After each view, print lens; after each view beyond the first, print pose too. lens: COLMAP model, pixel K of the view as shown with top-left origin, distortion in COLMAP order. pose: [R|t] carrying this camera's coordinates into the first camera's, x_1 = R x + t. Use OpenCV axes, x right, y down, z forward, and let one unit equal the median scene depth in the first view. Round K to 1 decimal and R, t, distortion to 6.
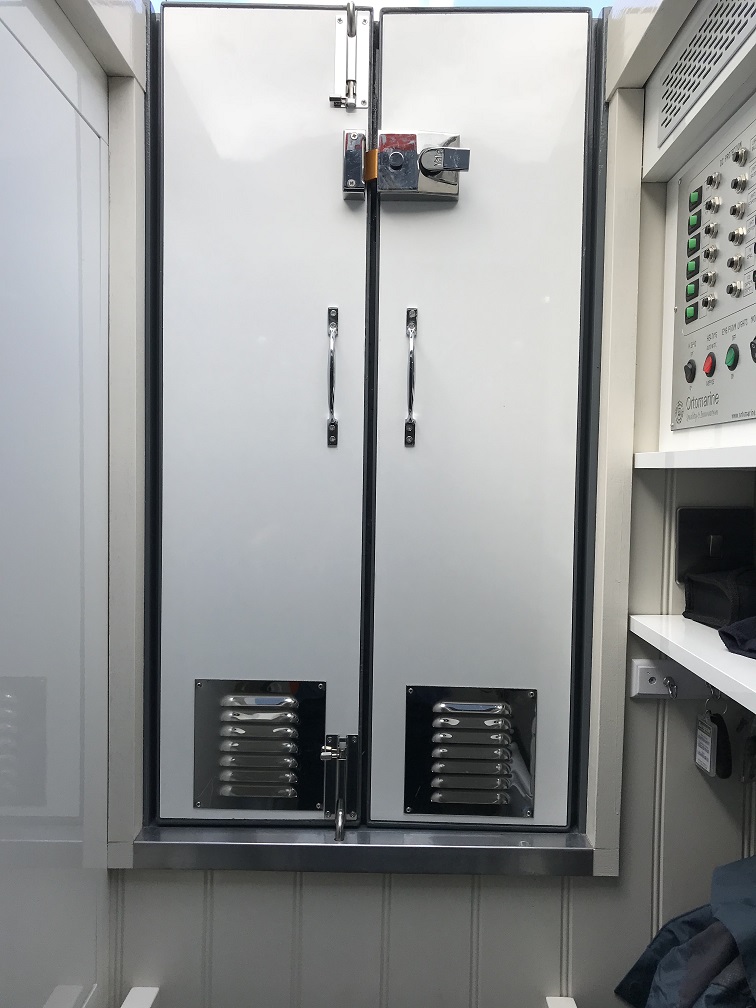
lens RADIAL K [[840.0, 0, 381.3], [0, 840.0, 517.0], [0, 0, 1]] dist [0.012732, -0.001371]
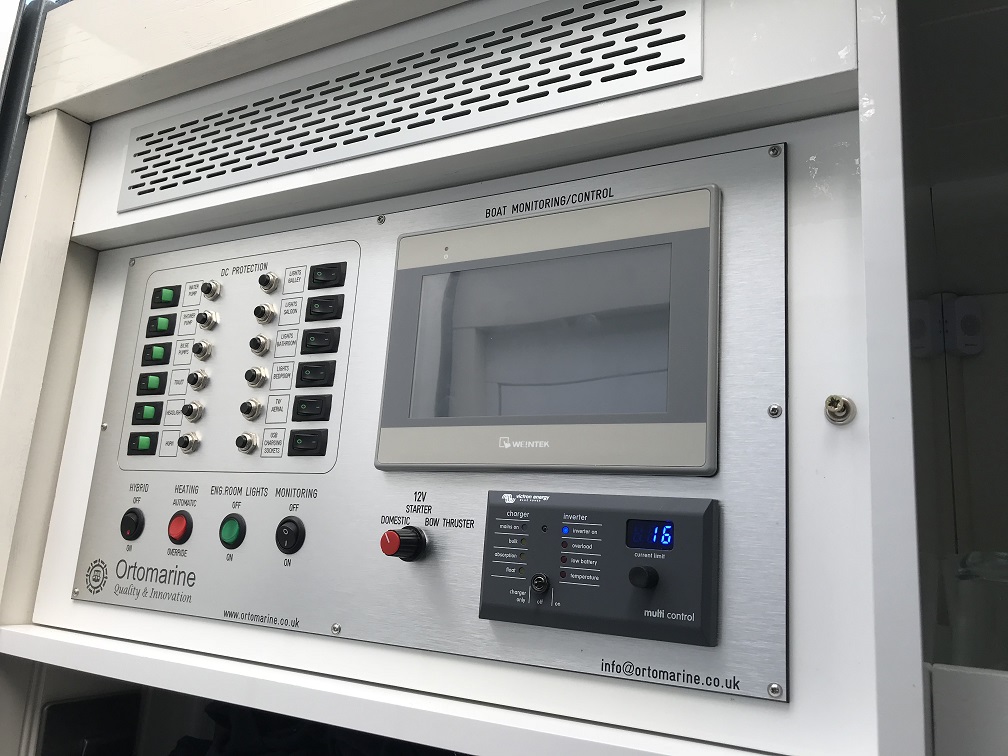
lens RADIAL K [[840.0, 0, 504.0], [0, 840.0, 378.0], [0, 0, 1]] dist [0.012732, -0.001371]
pose [[0.503864, 0.193453, 0.841842, -0.100247], [-0.016909, 0.976621, -0.214304, -0.146307], [-0.863618, 0.093745, 0.495355, 0.360902]]
